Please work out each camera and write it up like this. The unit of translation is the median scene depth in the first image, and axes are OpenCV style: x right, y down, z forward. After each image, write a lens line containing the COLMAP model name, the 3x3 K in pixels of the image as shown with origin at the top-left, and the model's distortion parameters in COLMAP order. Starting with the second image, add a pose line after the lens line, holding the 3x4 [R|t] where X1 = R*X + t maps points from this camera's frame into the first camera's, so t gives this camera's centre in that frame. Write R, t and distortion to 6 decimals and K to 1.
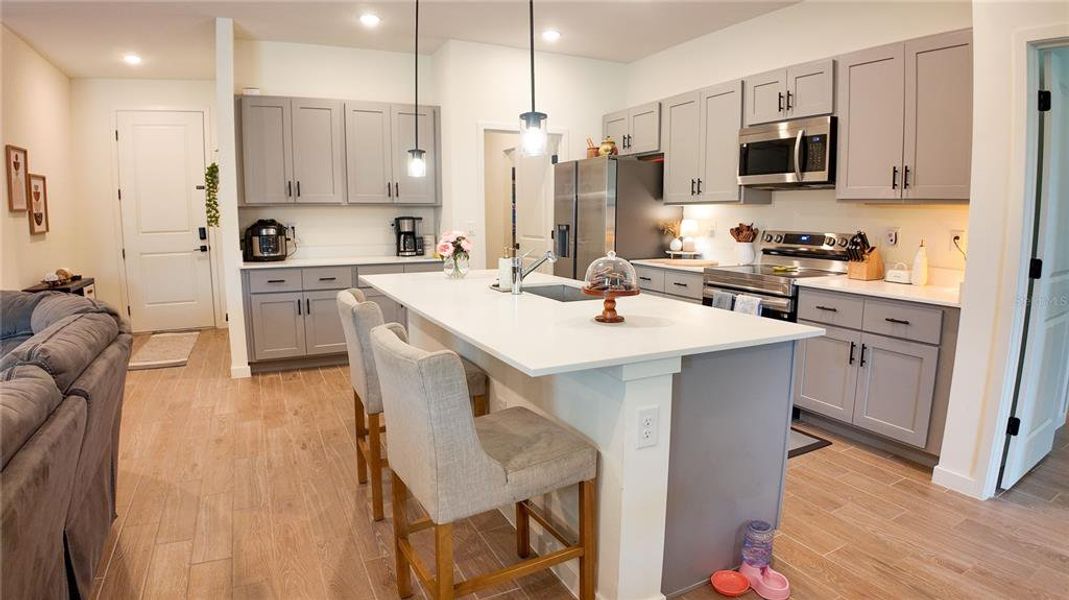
lens RADIAL K [[568.3, 0, 547.4], [0, 568.3, 307.4], [0, 0, 1]] dist [-0.118836, 0.001171]
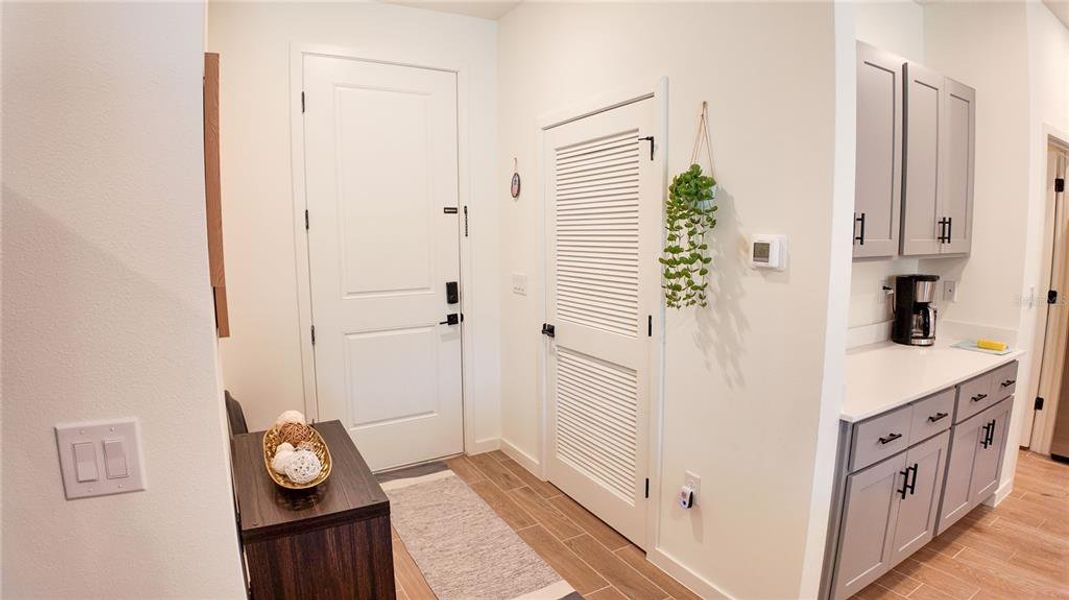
lens RADIAL K [[559.0, 0, 534.5], [0, 559.0, 300.0], [0, 0, 1]] dist [-0.068937, -0.027376]
pose [[0.998937, -0.015014, 0.043582, -0.766944], [0.016382, 0.999379, -0.031207, -0.145677], [-0.043087, 0.031888, 0.998562, 0.554753]]
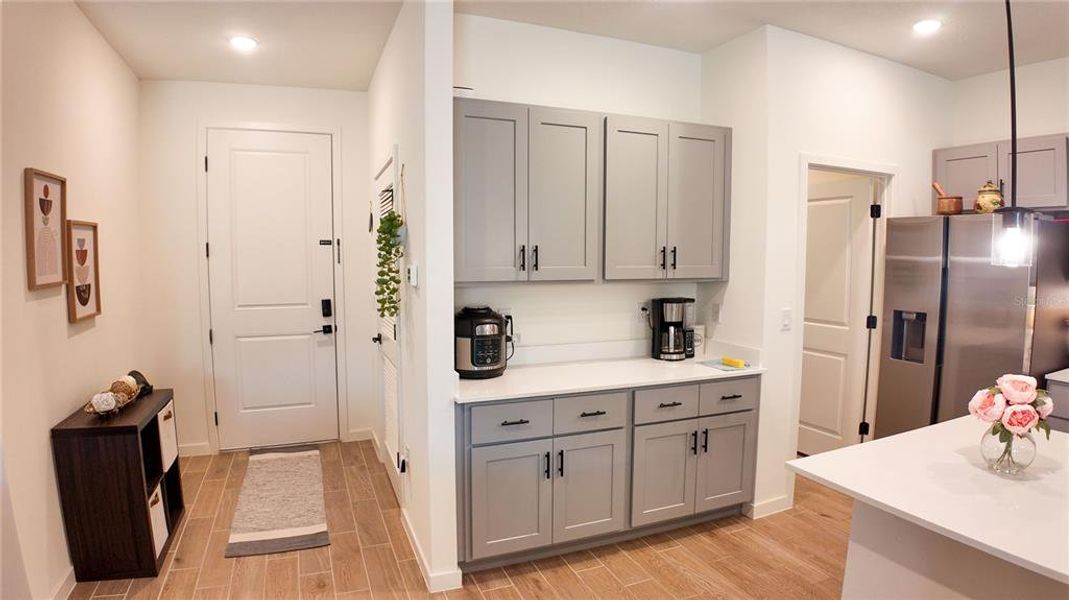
lens RADIAL K [[566.2, 0, 534.5], [0, 566.2, 300.0], [0, 0, 1]] dist [-0.080722, -0.034126]
pose [[0.995816, 0.004781, -0.091252, -0.403278], [-0.012223, 0.996625, -0.081178, -0.121350], [0.090556, 0.081954, 0.992514, 0.401721]]
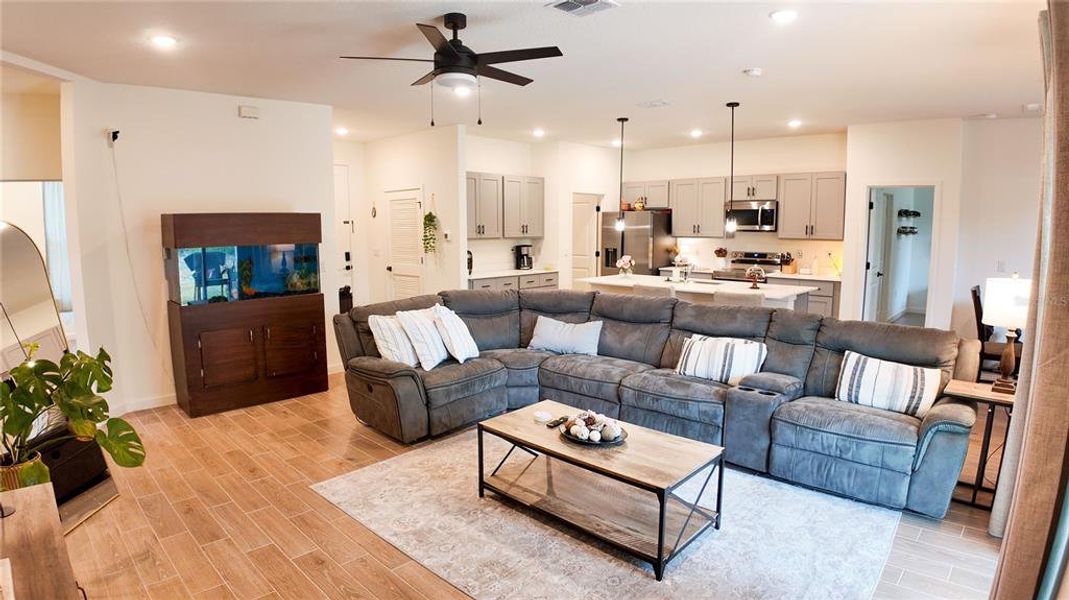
lens RADIAL K [[570.0, 0, 536.0], [0, 570.0, 296.7], [0, 0, 1]] dist [-0.116135, -0.000643]
pose [[0.945299, -0.046169, 0.322921, -0.863947], [0.057252, 0.998049, -0.024901, 0.031971], [-0.321141, 0.042027, 0.946098, -0.619932]]
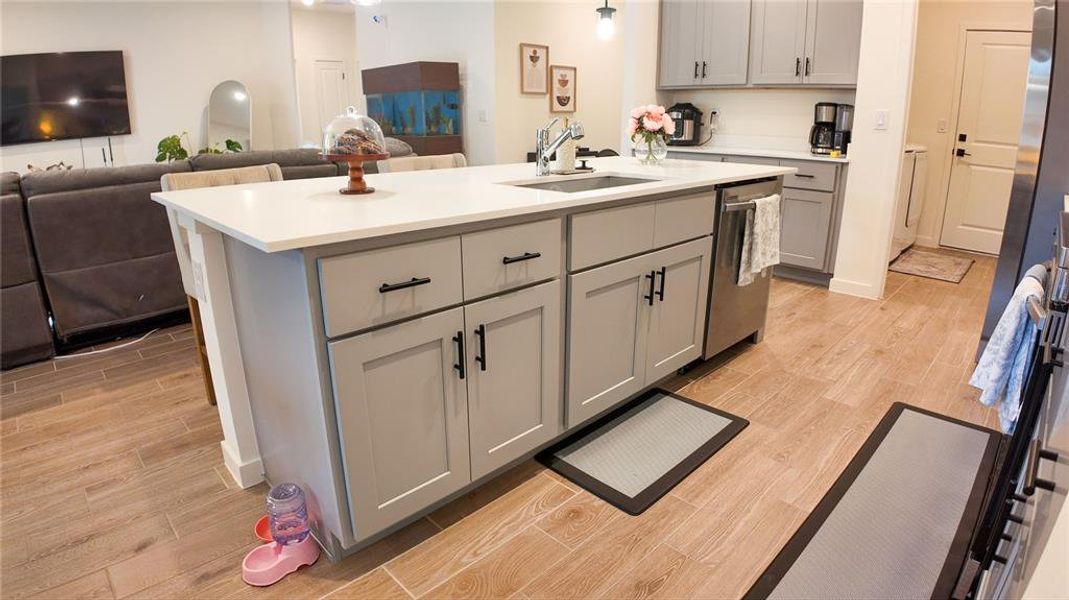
lens RADIAL K [[568.3, 0, 547.4], [0, 568.3, 307.4], [0, 0, 1]] dist [-0.118836, 0.001171]
pose [[0.309892, 0.295434, -0.903707, 0.444178], [-0.146932, 0.953960, 0.261478, -0.034625], [0.939350, 0.051753, 0.339033, 0.460050]]
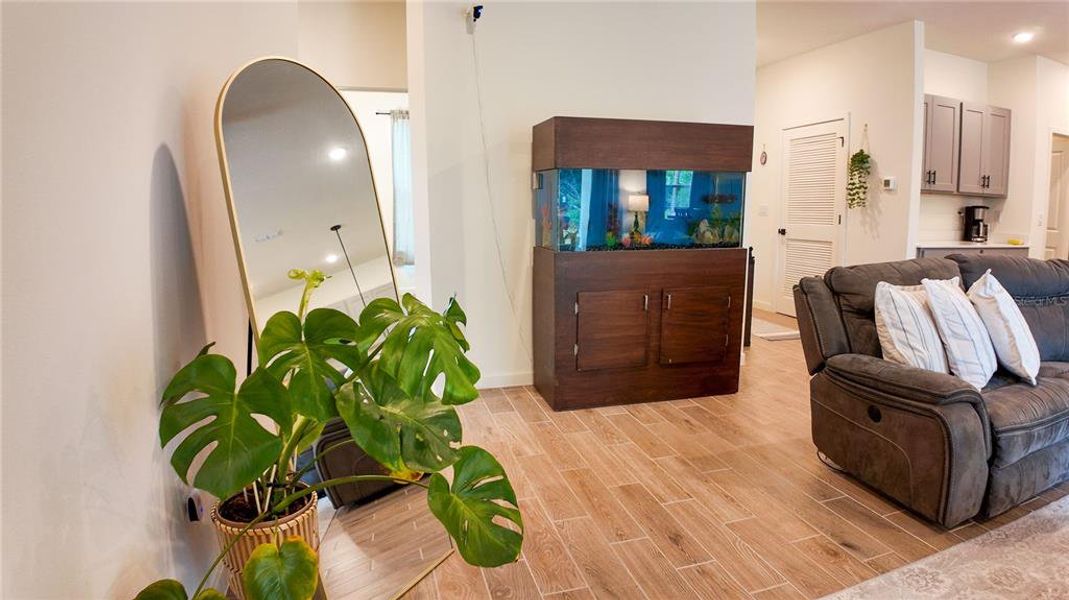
lens RADIAL K [[570.0, 0, 536.0], [0, 570.0, 296.7], [0, 0, 1]] dist [-0.116135, -0.000643]
pose [[0.979287, 0.023420, -0.201120, -1.031442], [-0.024211, 0.999706, -0.001474, 0.045729], [0.201026, 0.006313, 0.979566, -0.201601]]
